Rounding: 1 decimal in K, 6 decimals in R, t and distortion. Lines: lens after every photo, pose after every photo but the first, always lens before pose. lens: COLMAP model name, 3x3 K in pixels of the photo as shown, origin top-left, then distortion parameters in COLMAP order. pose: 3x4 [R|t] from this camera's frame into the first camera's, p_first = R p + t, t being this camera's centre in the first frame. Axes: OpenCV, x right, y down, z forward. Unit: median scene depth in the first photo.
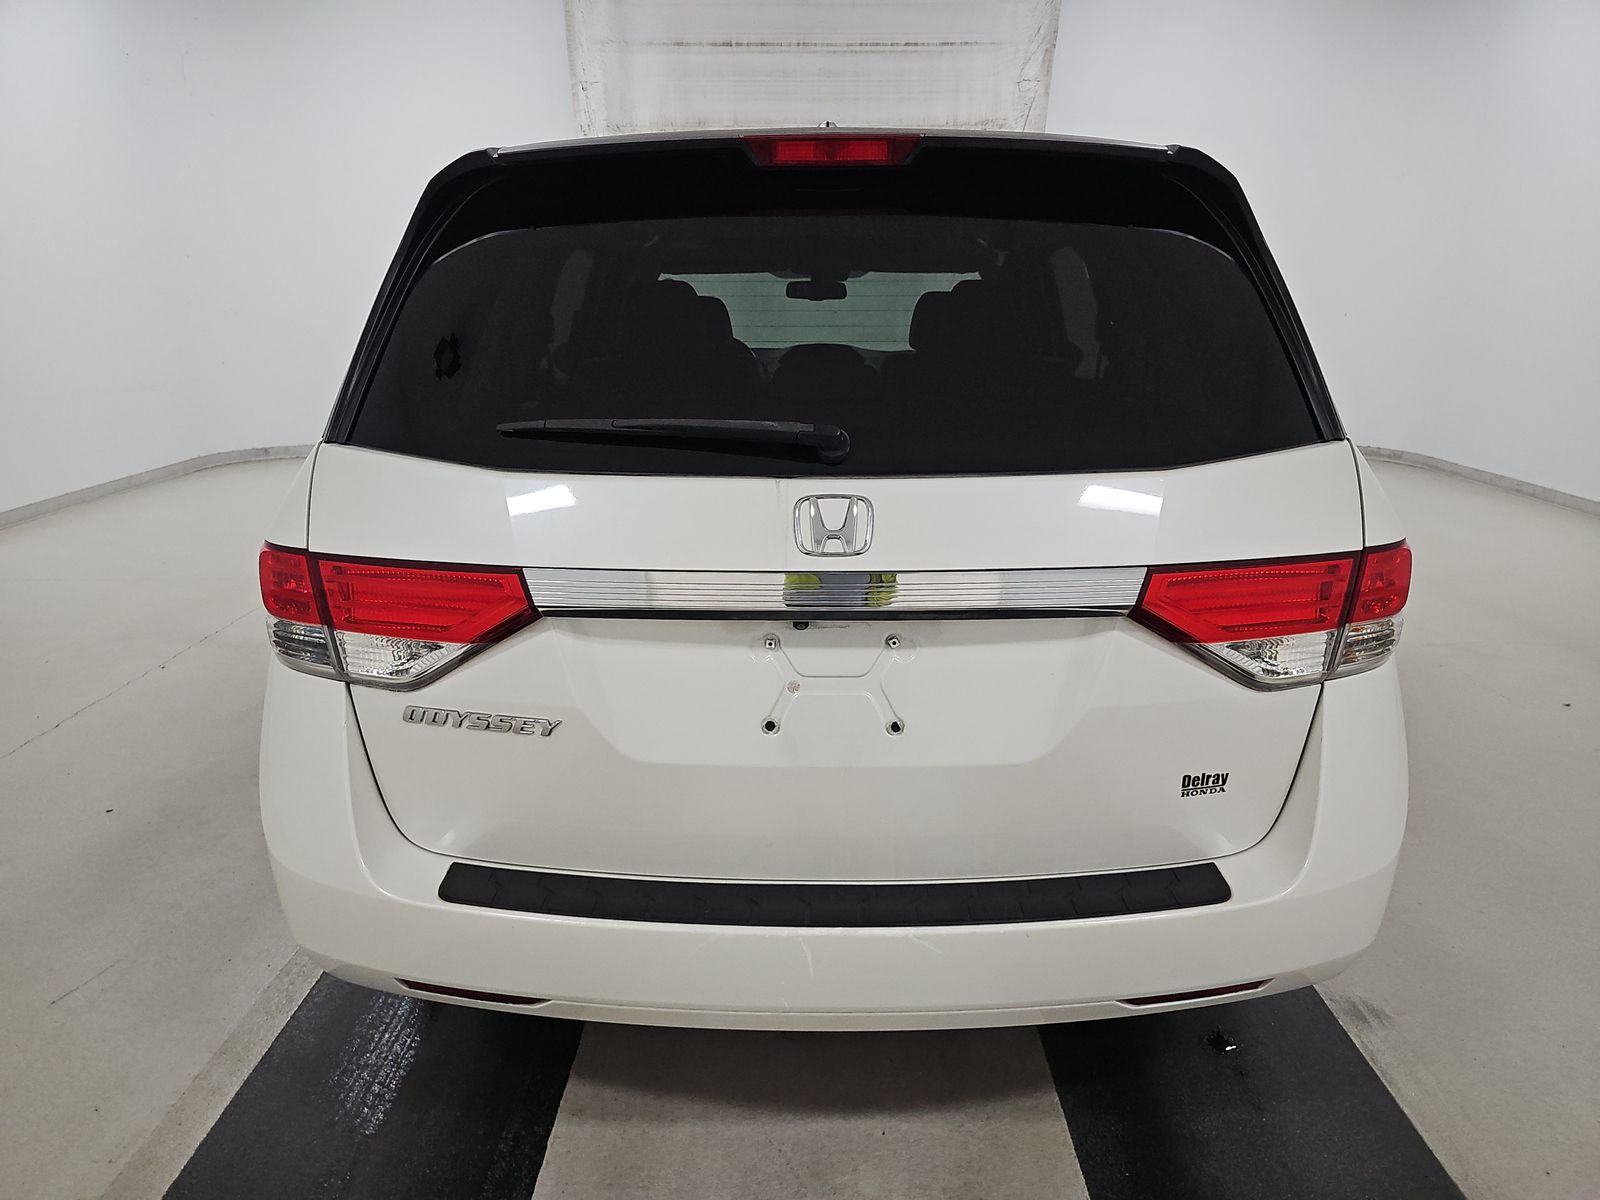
lens RADIAL K [[1061.4, 0, 799.8], [0, 1061.4, 610.8], [0, 0, 1]] dist [0.006129, -0.013264]
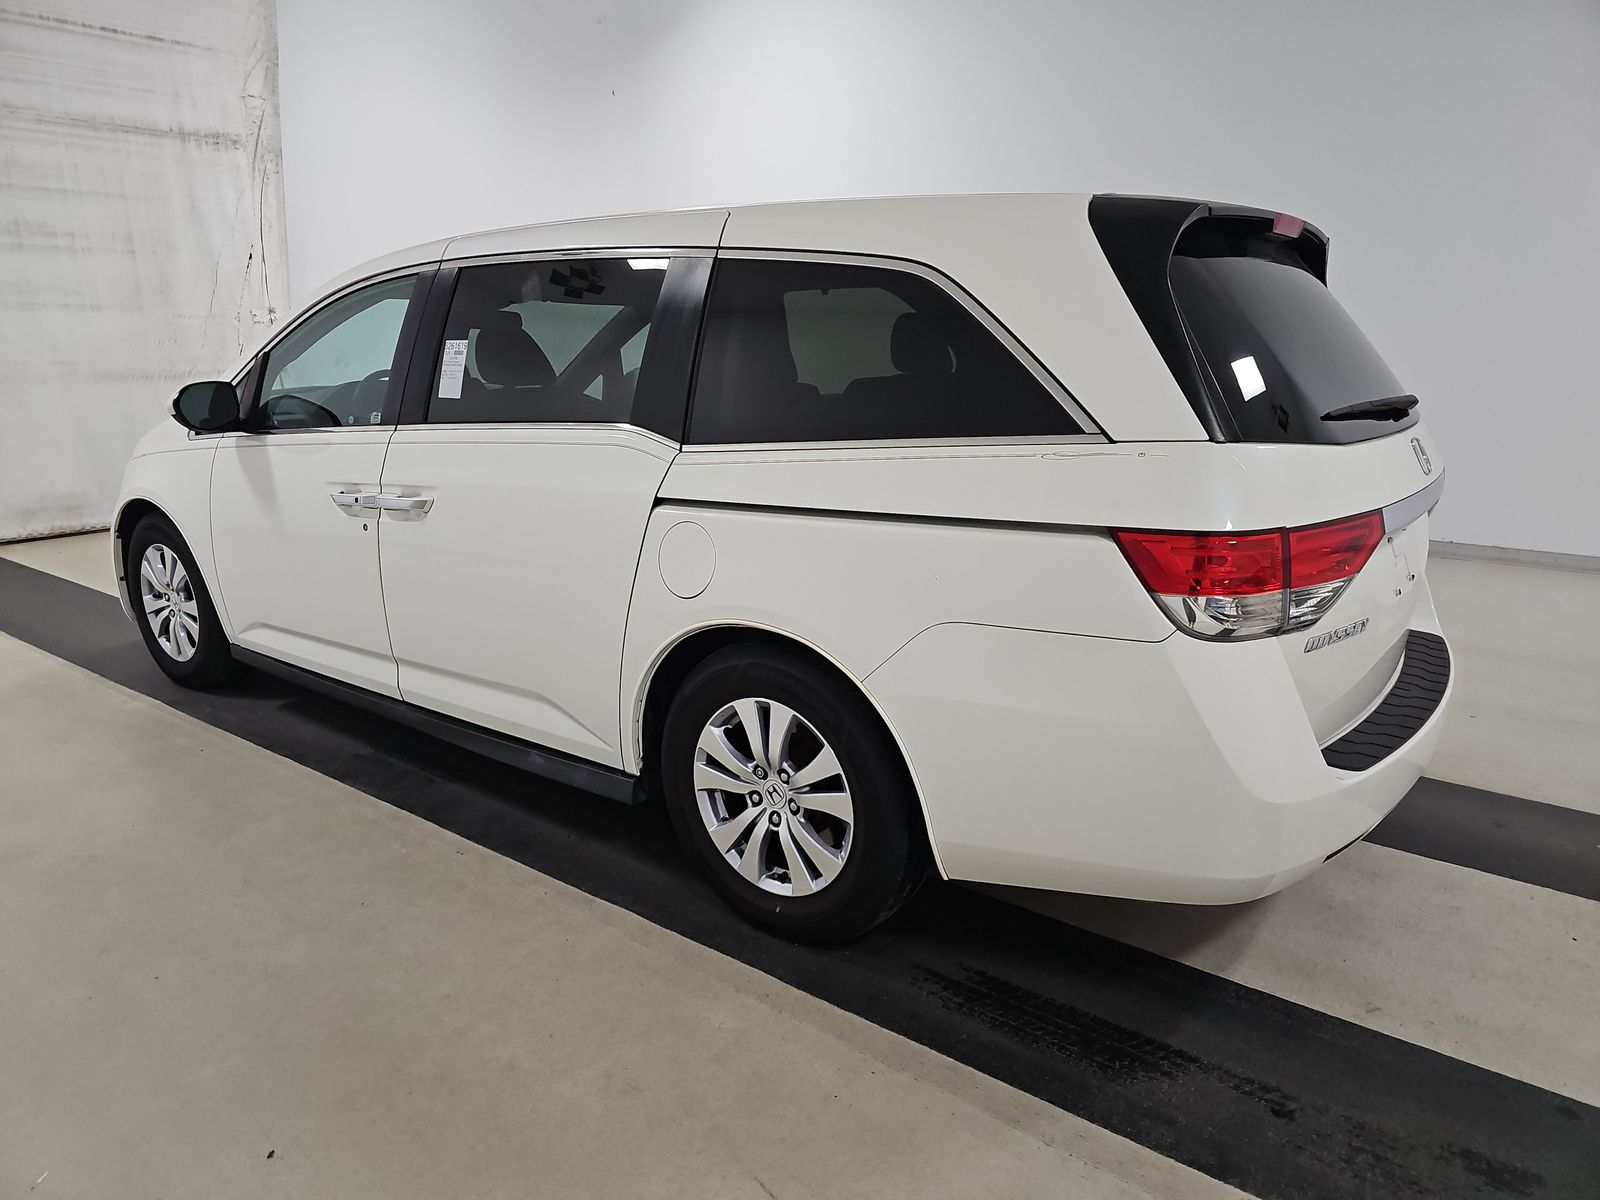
lens RADIAL K [[1061.4, 0, 797.2], [0, 1061.4, 598.7], [0, 0, 1]] dist [0.006129, -0.013264]
pose [[0.597439, -0.191201, 0.778787, -0.306978], [0.223339, 0.972407, 0.067404, -0.031950], [-0.770186, 0.133664, 0.623656, 0.120269]]
